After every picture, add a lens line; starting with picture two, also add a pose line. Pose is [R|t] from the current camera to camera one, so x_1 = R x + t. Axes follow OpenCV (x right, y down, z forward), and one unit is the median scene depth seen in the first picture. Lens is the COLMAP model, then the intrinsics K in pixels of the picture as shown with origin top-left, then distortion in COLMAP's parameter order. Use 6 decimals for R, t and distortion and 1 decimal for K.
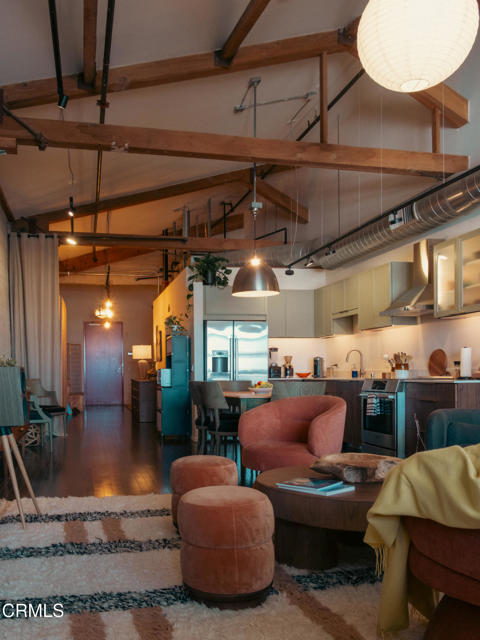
lens RADIAL K [[641.6, 0, 241.6], [0, 641.6, 368.3], [0, 0, 1]] dist [-0.017421, -0.016369]
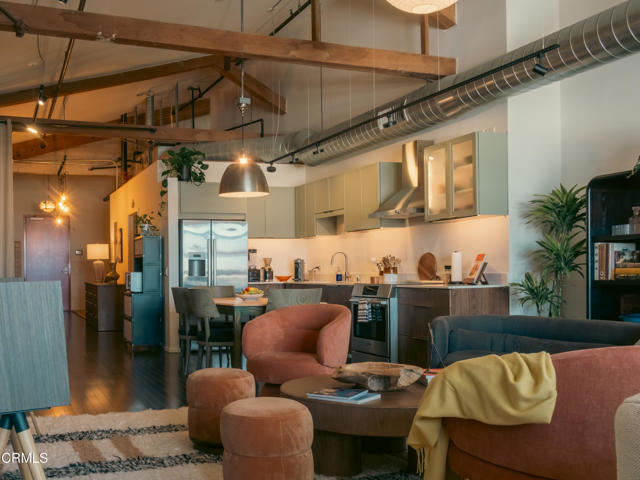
lens RADIAL K [[719.8, 0, 320.0], [0, 719.8, 240.0], [0, 0, 1]] dist [-0.043478, 0.007582]
pose [[0.984848, 0.007331, 0.173267, -0.048634], [-0.000879, 0.999304, -0.037285, -0.009106], [-0.173420, 0.036568, 0.984169, -0.055924]]
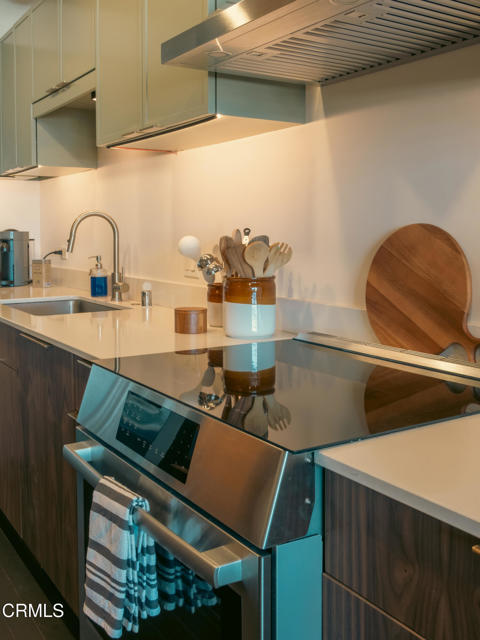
lens RADIAL K [[719.8, 0, 239.7], [0, 719.8, 393.9], [0, 0, 1]] dist [-0.043478, 0.007582]
pose [[0.957064, -0.050482, 0.285448, 0.184824], [-0.015124, 0.974682, 0.223085, -0.029119], [-0.289482, -0.217824, 0.932069, 0.826789]]
